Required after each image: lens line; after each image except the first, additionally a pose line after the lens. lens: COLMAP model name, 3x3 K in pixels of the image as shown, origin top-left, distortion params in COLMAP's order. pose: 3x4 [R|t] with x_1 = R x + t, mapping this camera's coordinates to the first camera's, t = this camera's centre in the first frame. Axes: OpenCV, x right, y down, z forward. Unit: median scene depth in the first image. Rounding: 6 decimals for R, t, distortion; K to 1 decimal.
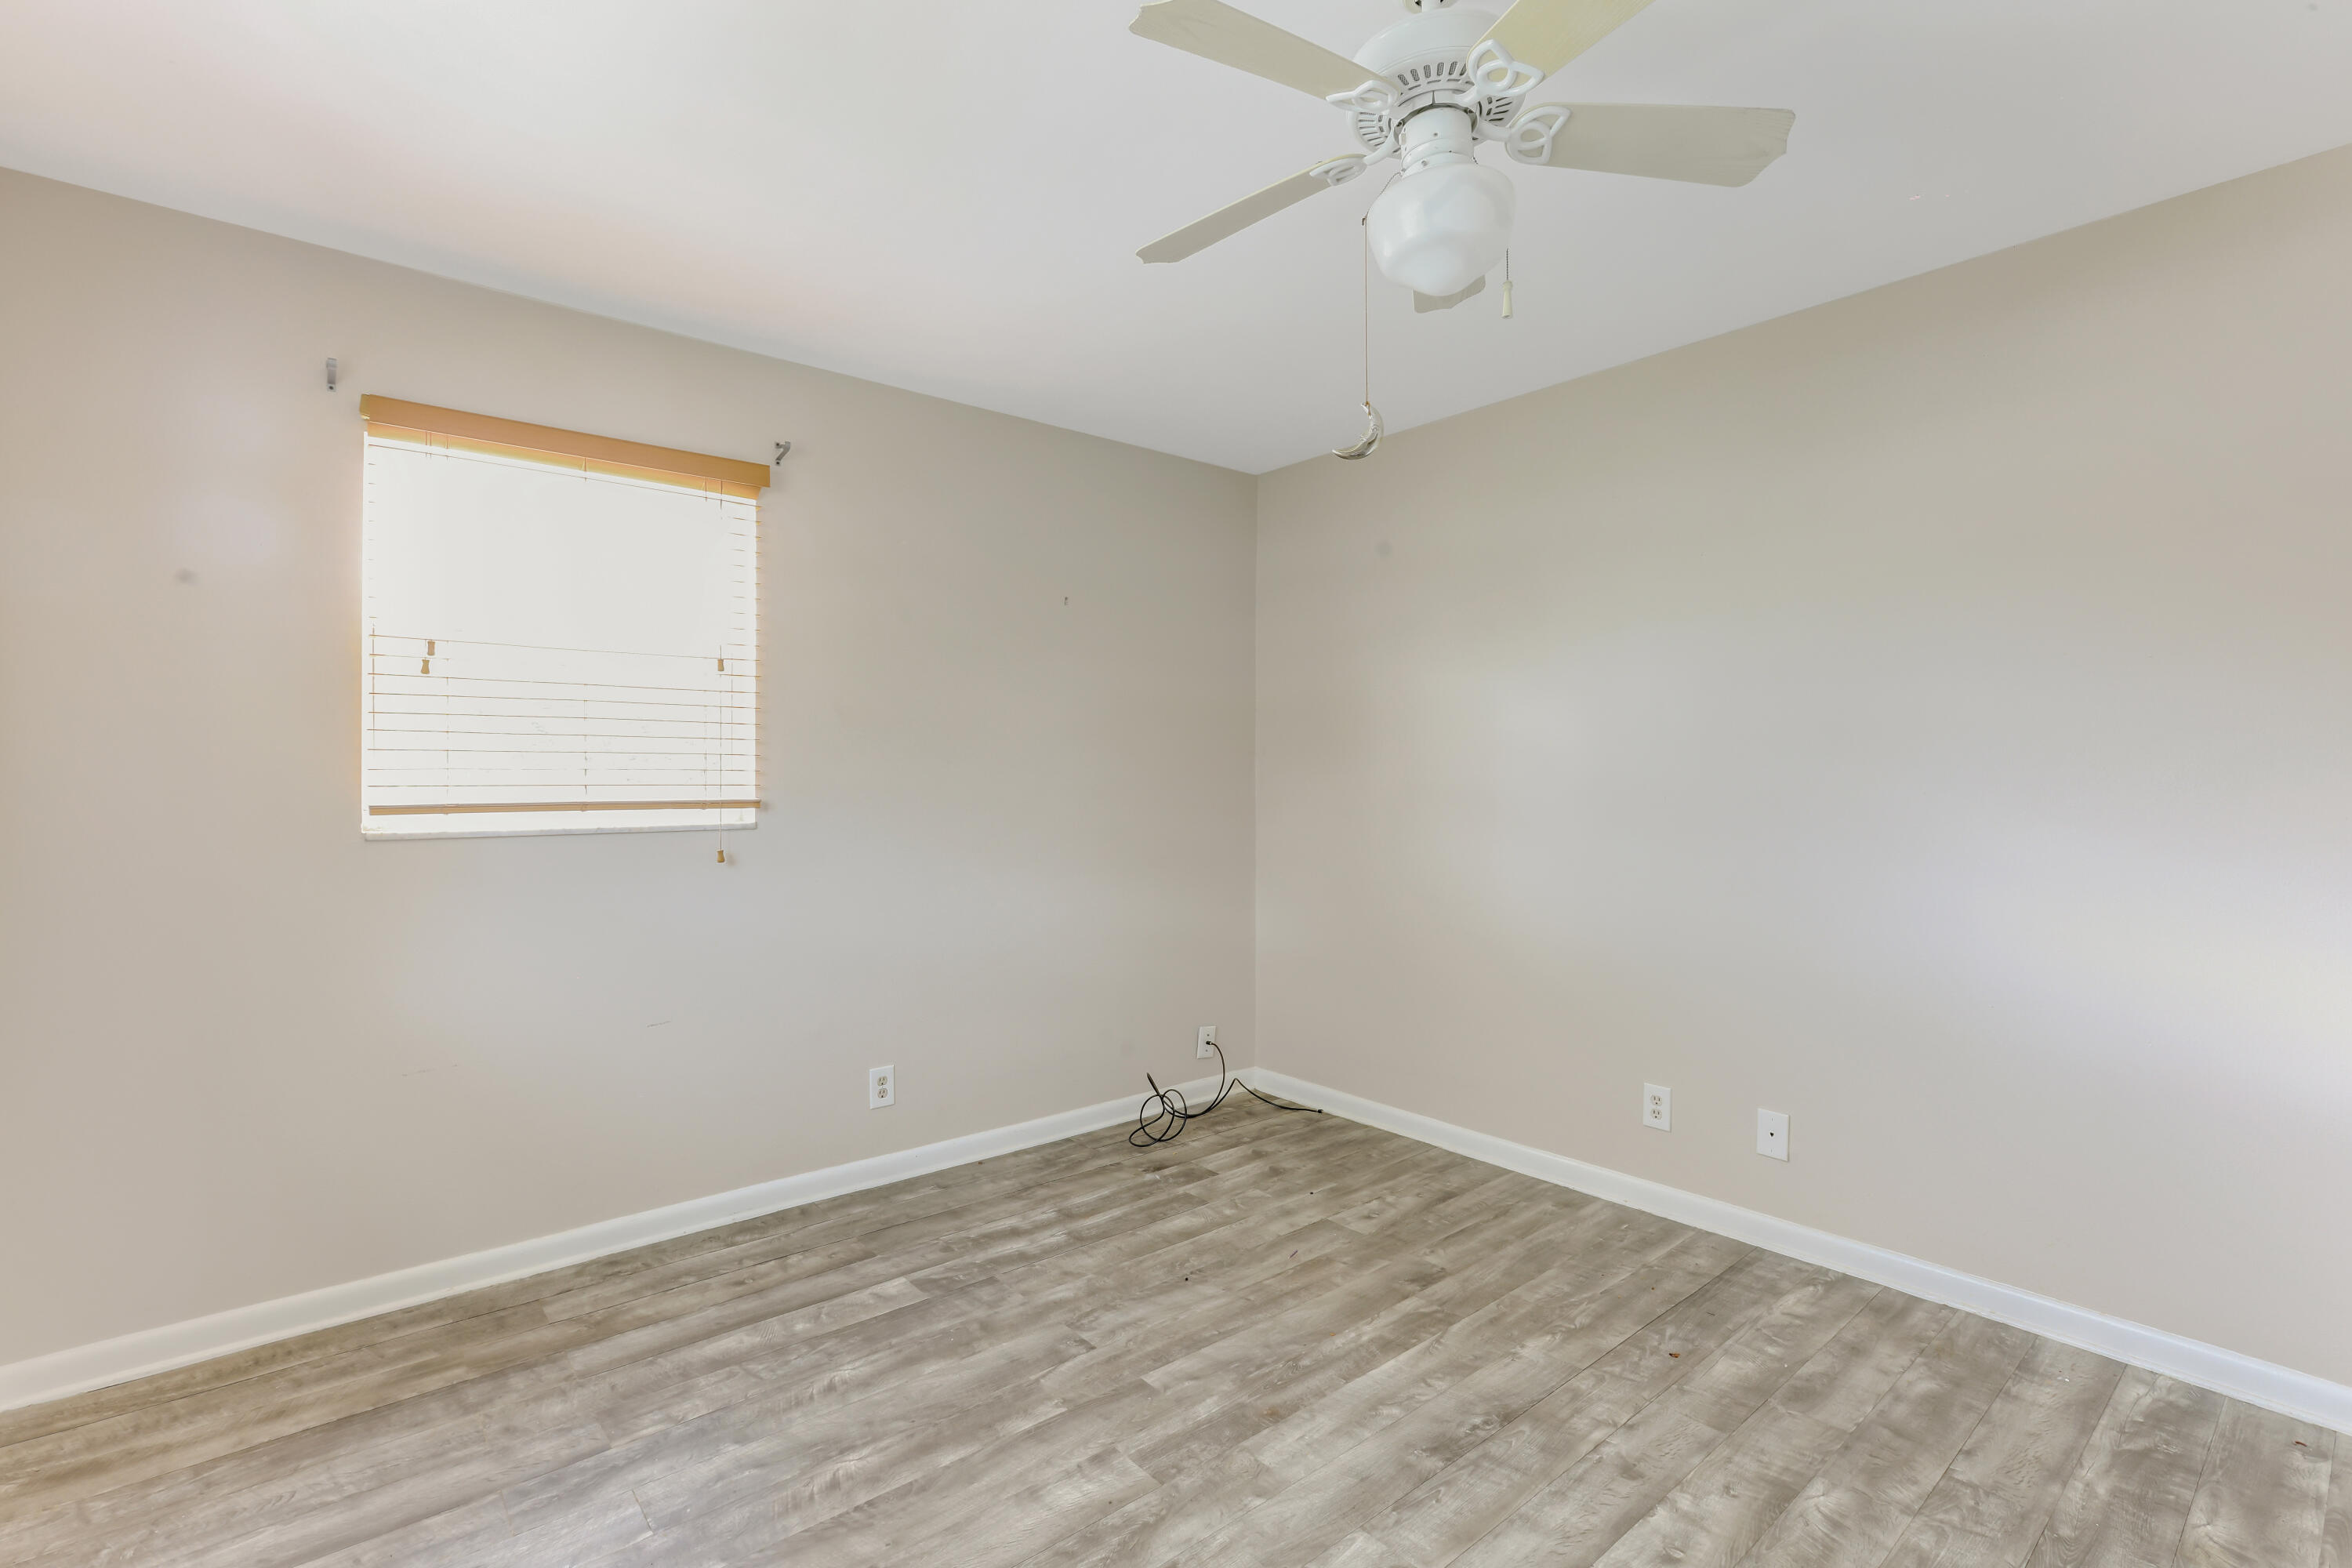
lens RADIAL K [[1098.1, 0, 1167.3], [0, 1098.1, 776.9], [0, 0, 1]] dist [-0.021639, 0.014019]
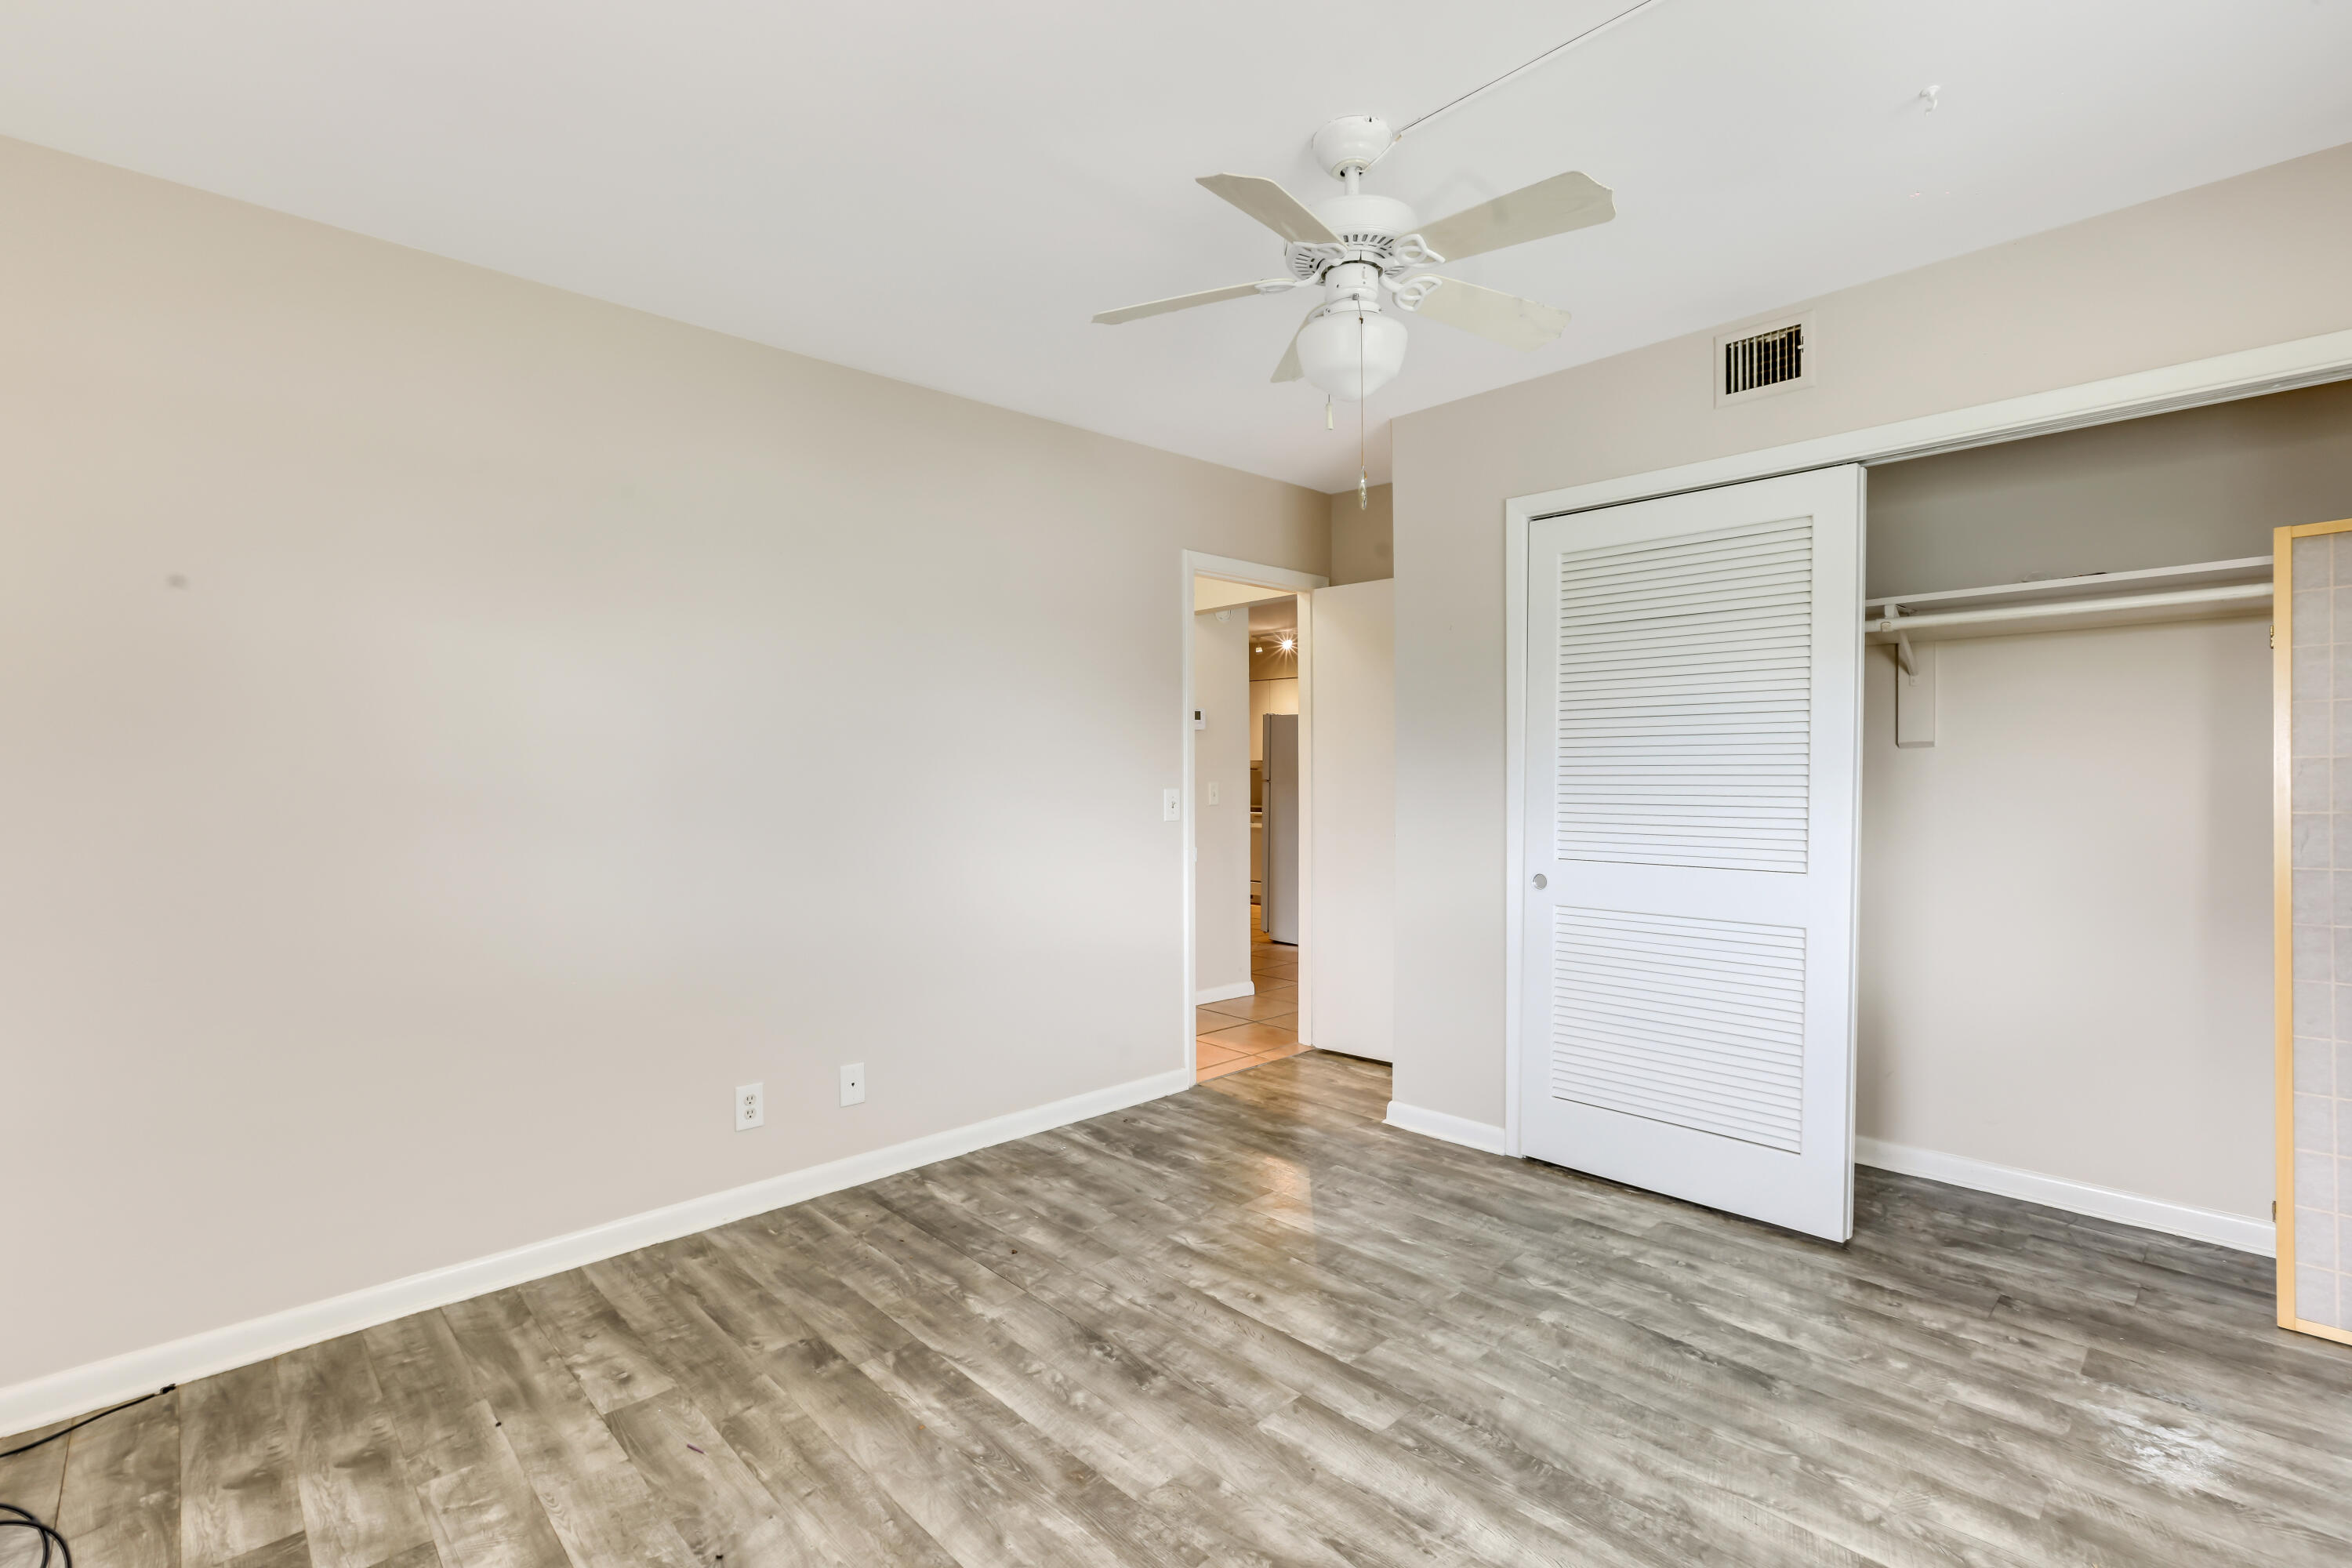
lens RADIAL K [[1098.1, 0, 1178.9], [0, 1098.1, 778.8], [0, 0, 1]] dist [-0.021639, 0.014019]
pose [[-0.090036, -0.005929, 0.995921, -0.656003], [0.004879, 0.999968, 0.006394, 0.001801], [-0.995927, 0.005435, -0.090004, 0.809818]]
